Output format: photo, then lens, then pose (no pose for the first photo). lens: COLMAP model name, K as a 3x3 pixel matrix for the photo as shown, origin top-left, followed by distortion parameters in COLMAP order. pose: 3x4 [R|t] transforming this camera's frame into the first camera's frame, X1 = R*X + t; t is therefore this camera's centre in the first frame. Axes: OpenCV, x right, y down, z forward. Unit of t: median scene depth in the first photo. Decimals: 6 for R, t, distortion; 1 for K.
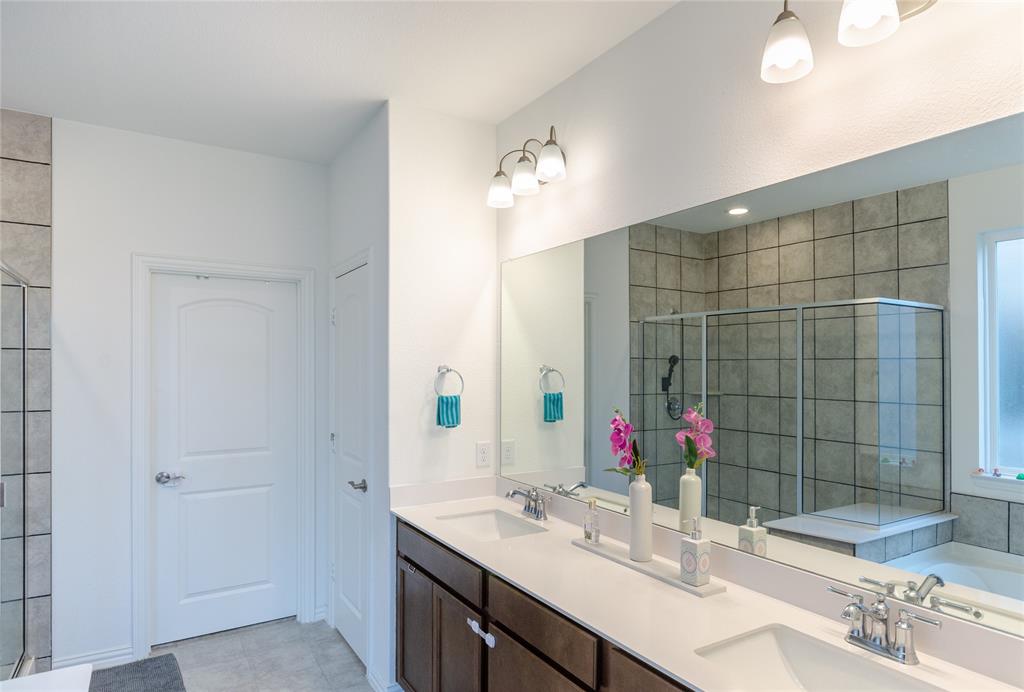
lens RADIAL K [[609.2, 0, 535.0], [0, 609.2, 359.2], [0, 0, 1]] dist [0.001743, -0.001136]
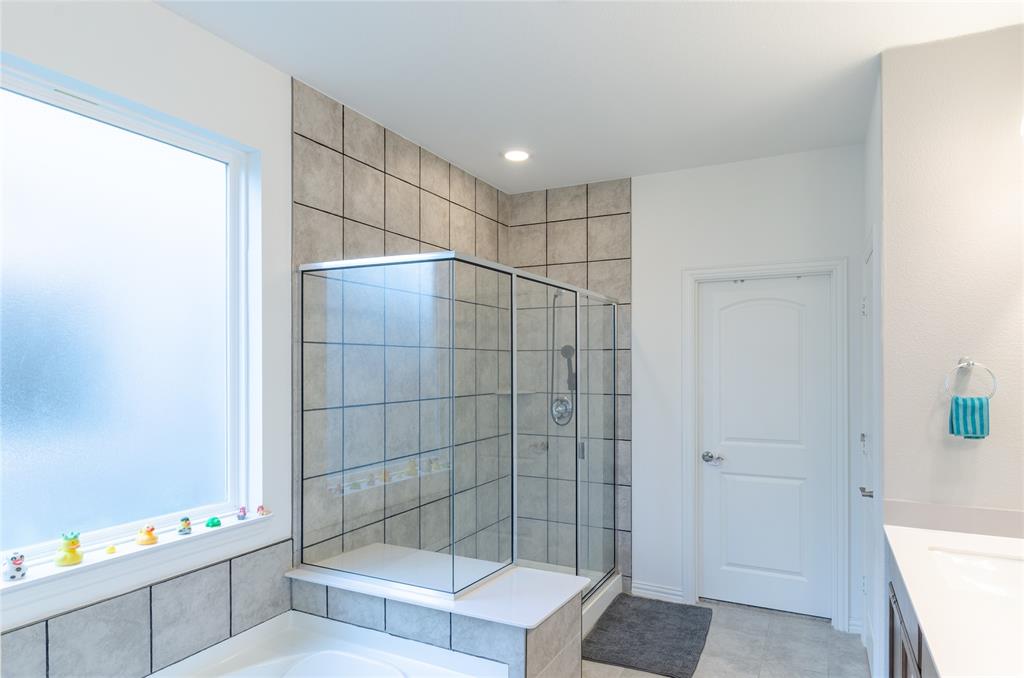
lens RADIAL K [[596.8, 0, 515.4], [0, 596.8, 357.9], [0, 0, 1]] dist [0.000710, -0.000460]
pose [[0.501641, -0.011248, -0.865003, 0.225079], [0.014962, 0.999879, -0.004325, 0.004499], [0.864947, -0.010773, 0.501748, 0.122007]]
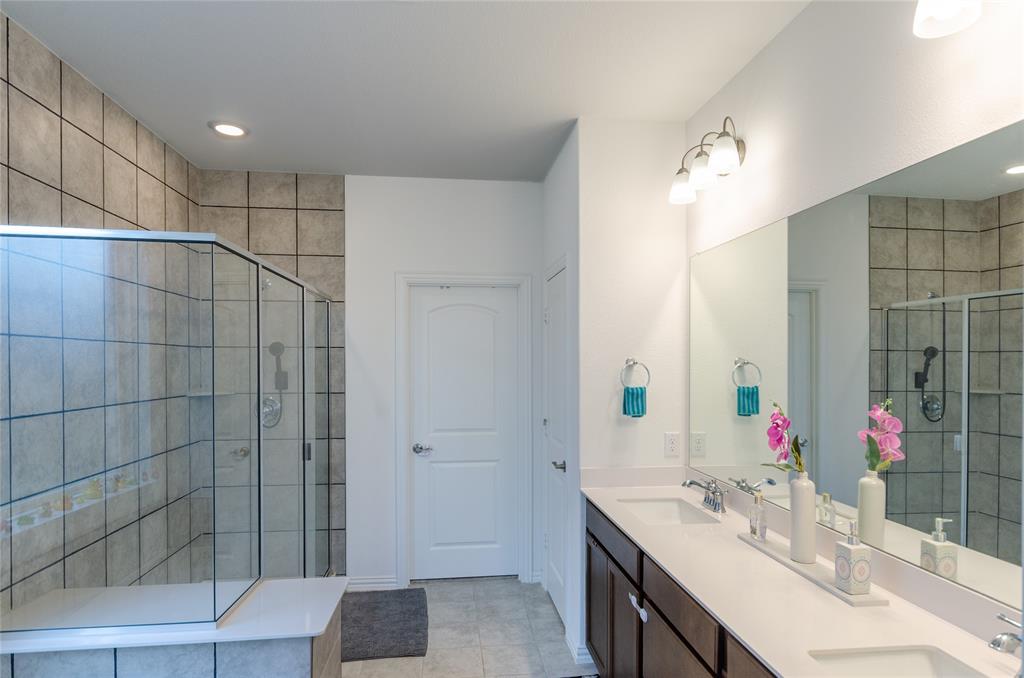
lens RADIAL K [[596.8, 0, 515.4], [0, 596.8, 357.9], [0, 0, 1]] dist [0.000710, -0.000460]
pose [[0.900848, -0.003318, -0.434123, 0.122253], [0.006578, 0.999960, 0.006008, 0.001456], [0.434086, -0.008268, 0.900834, -0.025358]]
